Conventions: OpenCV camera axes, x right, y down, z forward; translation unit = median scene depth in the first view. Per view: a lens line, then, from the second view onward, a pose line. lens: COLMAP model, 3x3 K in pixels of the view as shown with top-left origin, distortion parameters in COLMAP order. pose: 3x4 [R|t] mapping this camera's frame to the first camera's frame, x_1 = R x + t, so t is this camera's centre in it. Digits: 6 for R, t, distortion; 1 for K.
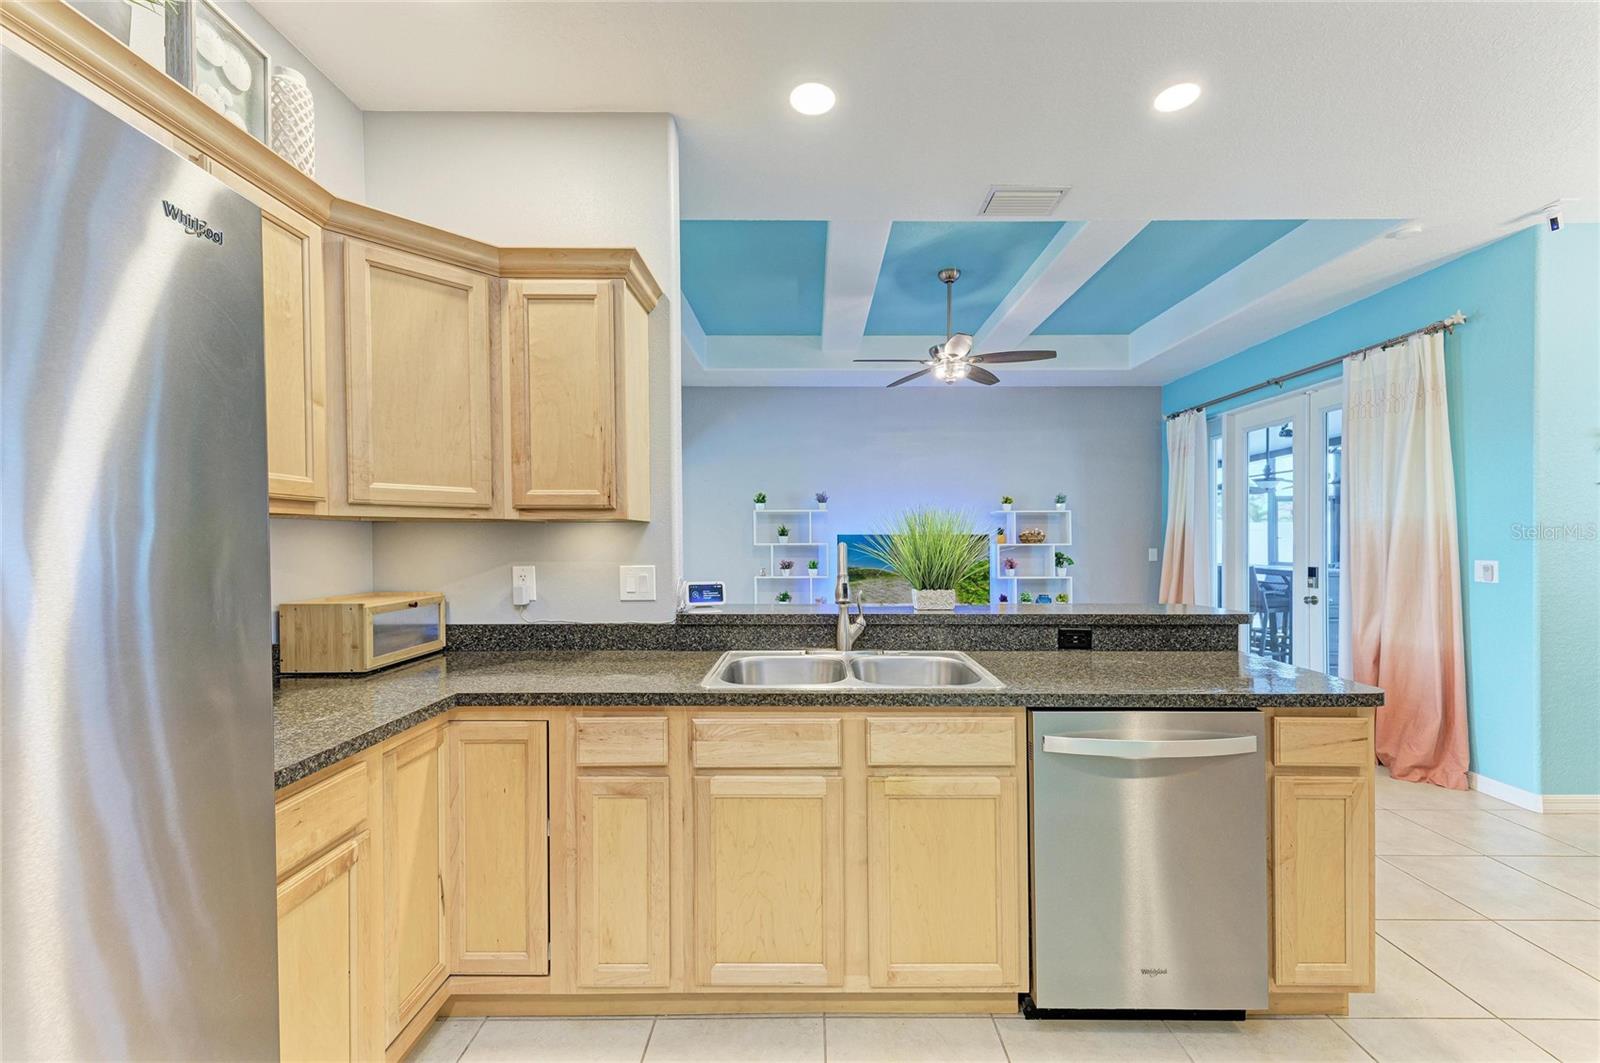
lens RADIAL K [[640.3, 0, 814.2], [0, 640.3, 542.4], [0, 0, 1]] dist [0.022292, -0.006580]
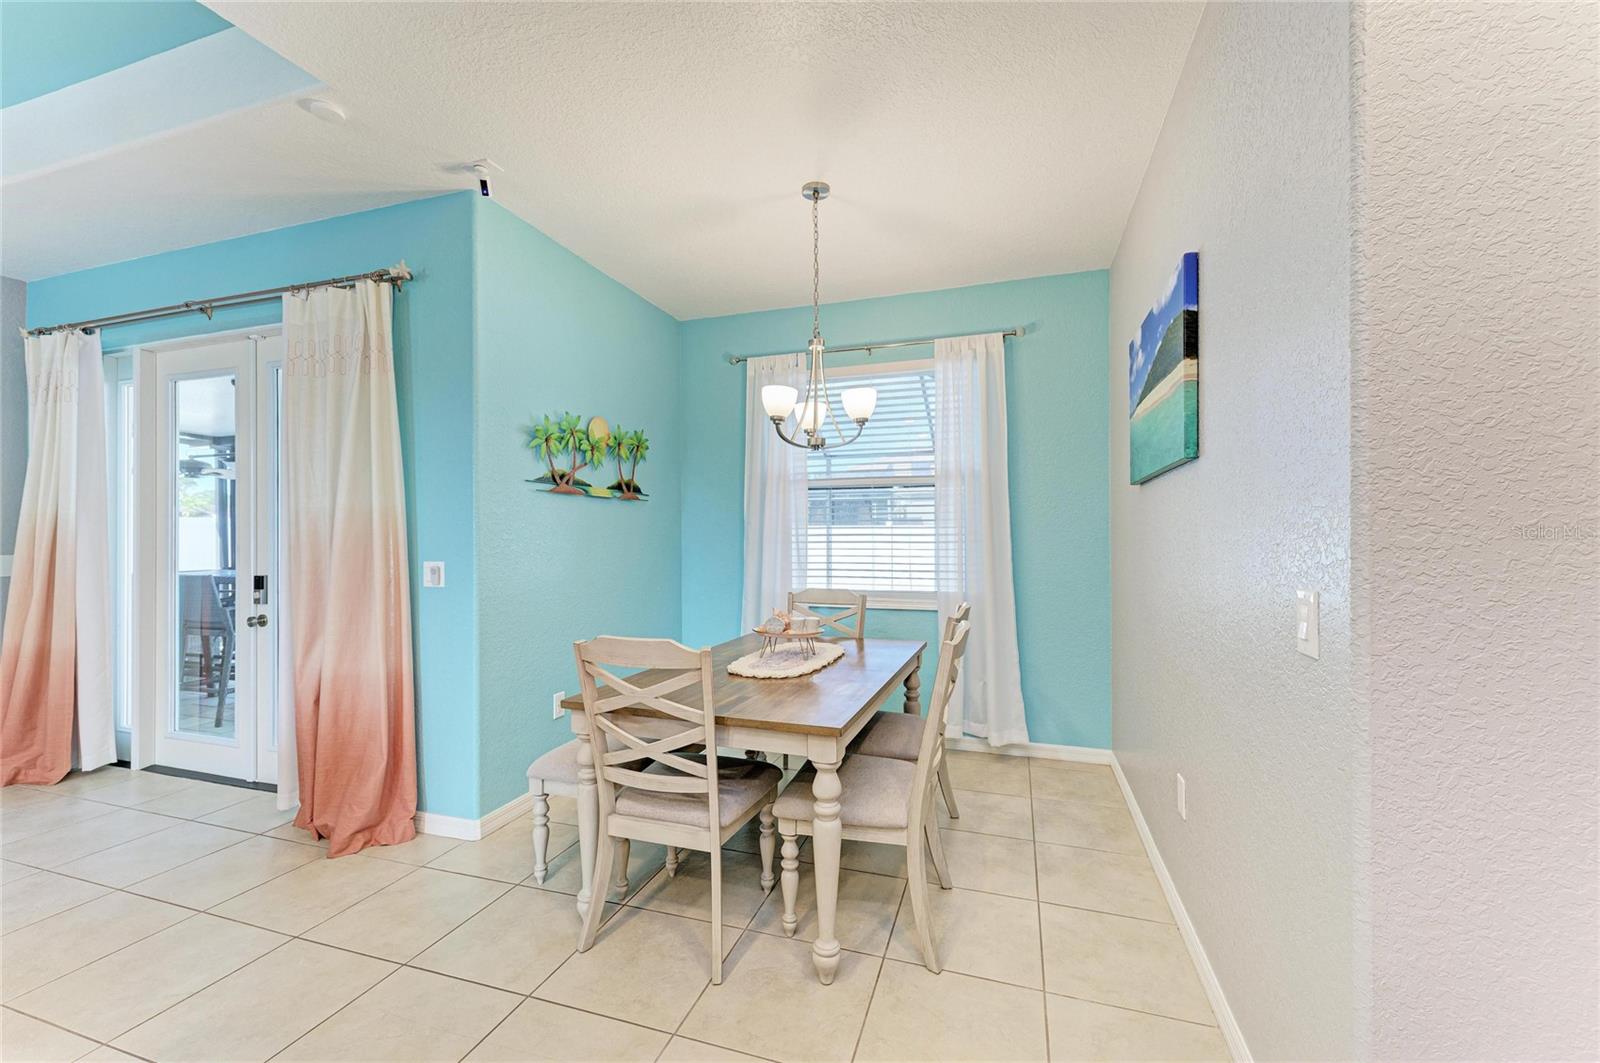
lens RADIAL K [[640.3, 0, 827.5], [0, 640.3, 530.1], [0, 0, 1]] dist [0.022292, -0.006580]
pose [[0.284822, 0.006924, 0.958556, 0.332931], [0.009131, 0.999909, -0.009935, -0.000761], [-0.958537, 0.011582, 0.284732, 0.234330]]
